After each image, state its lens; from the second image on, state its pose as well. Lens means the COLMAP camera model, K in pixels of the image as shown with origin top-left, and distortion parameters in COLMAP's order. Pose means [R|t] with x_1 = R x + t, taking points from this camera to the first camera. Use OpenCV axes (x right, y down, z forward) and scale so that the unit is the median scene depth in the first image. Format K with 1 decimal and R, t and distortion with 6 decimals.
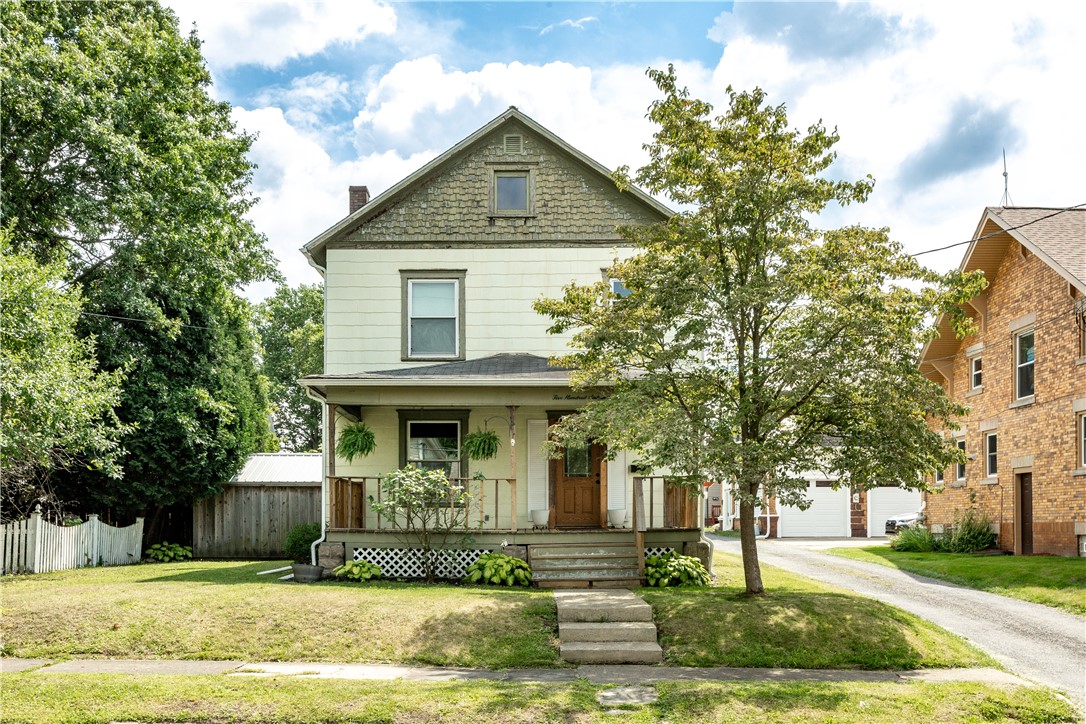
lens RADIAL K [[1045.5, 0, 543.0], [0, 1045.5, 362.0], [0, 0, 1]] dist [-0.005289, 0.003446]
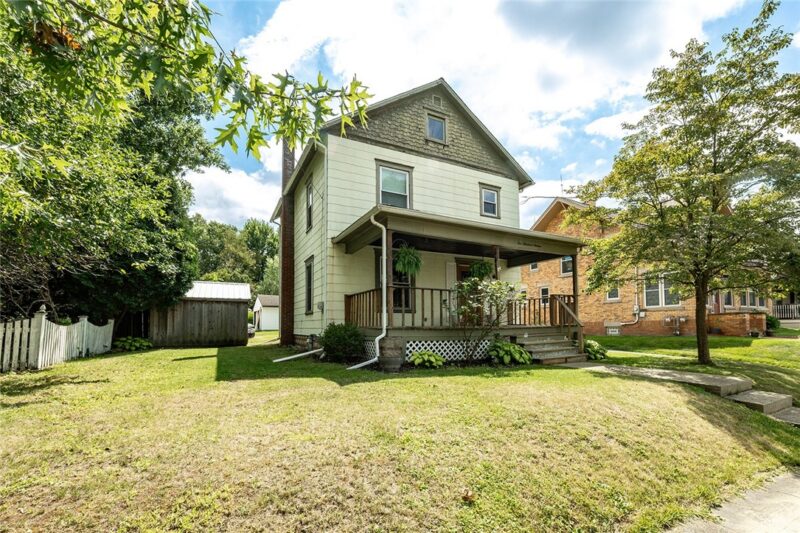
lens RADIAL K [[325.2, 0, 364.4], [0, 325.2, 279.9], [0, 0, 1]] dist [-0.012246, 0.000461]
pose [[0.887049, 0.061658, 0.457539, -0.347404], [-0.068194, 0.997670, -0.002236, 0.089135], [-0.456611, -0.029218, 0.889187, 0.557923]]
